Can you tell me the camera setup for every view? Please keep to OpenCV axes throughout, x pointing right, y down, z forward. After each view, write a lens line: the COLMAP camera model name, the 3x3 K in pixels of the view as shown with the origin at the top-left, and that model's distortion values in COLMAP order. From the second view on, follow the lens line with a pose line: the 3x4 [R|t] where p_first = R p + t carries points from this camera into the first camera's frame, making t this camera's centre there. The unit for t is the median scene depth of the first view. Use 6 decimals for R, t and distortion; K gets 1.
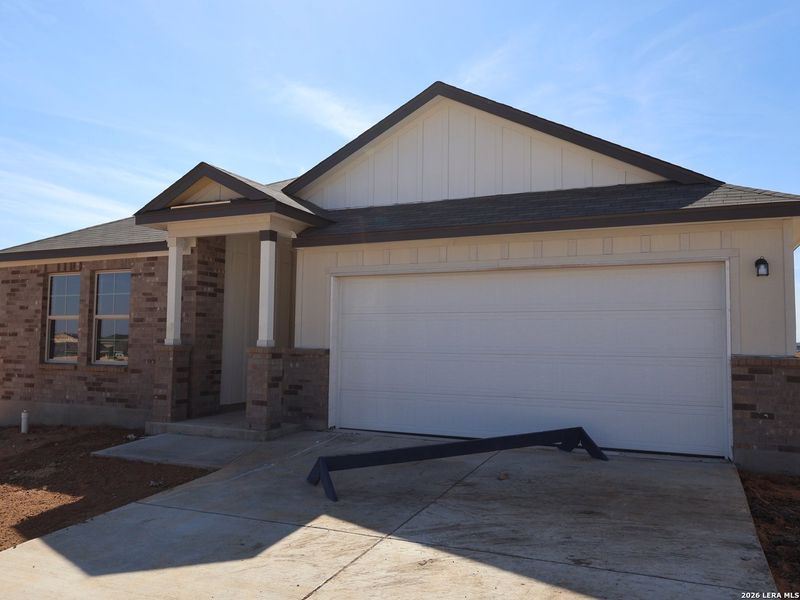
lens RADIAL K [[622.0, 0, 400.0], [0, 622.0, 300.0], [0, 0, 1]] dist [0.000146, 0.000060]
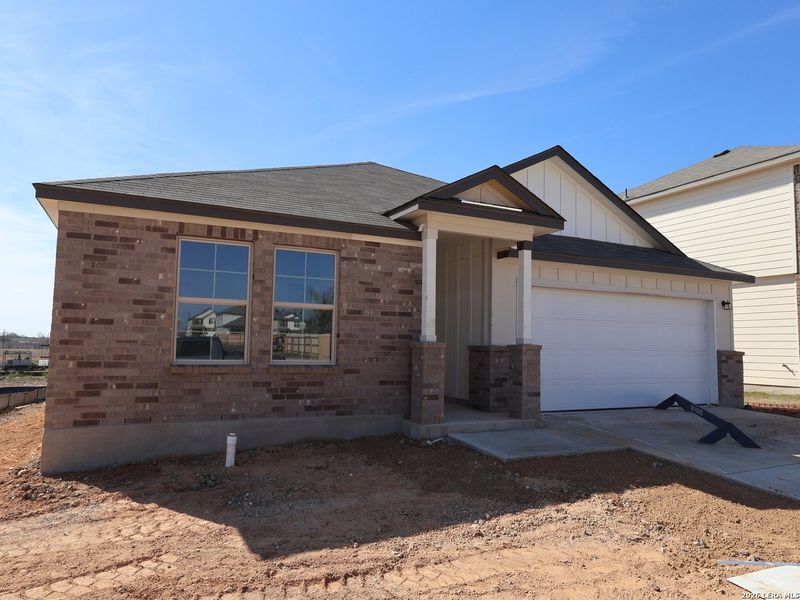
lens RADIAL K [[544.2, 0, 400.0], [0, 544.2, 300.0], [0, 0, 1]] dist [-0.001821, -0.001051]
pose [[0.640218, 0.064426, 0.765487, -1.068497], [-0.066311, 0.997392, -0.028484, 0.036465], [-0.765326, -0.032525, 0.642821, 0.519748]]
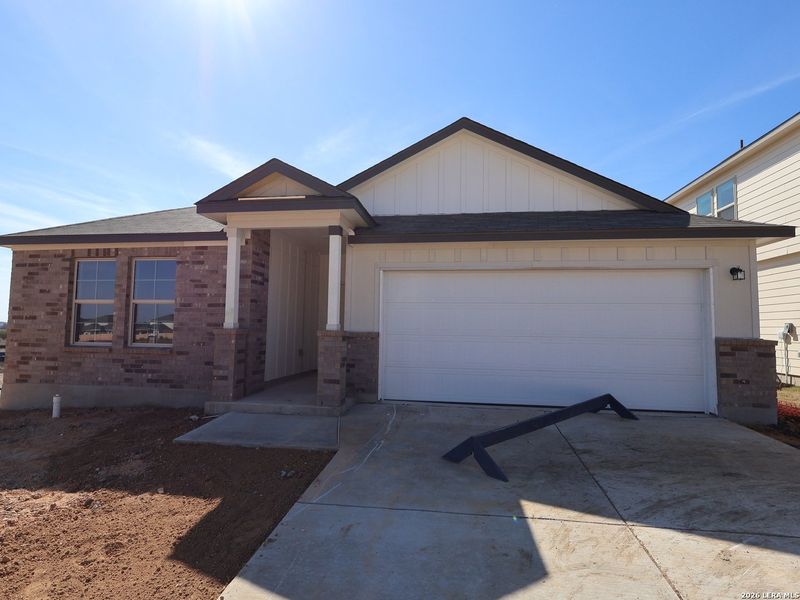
lens RADIAL K [[415.0, 0, 400.0], [0, 415.0, 300.0], [0, 0, 1]] dist [0.002031, -0.000682]
pose [[0.962060, 0.021088, 0.272023, -0.290835], [-0.022064, 0.999756, 0.000529, 0.016870], [-0.271946, -0.006511, 0.962290, 0.242567]]
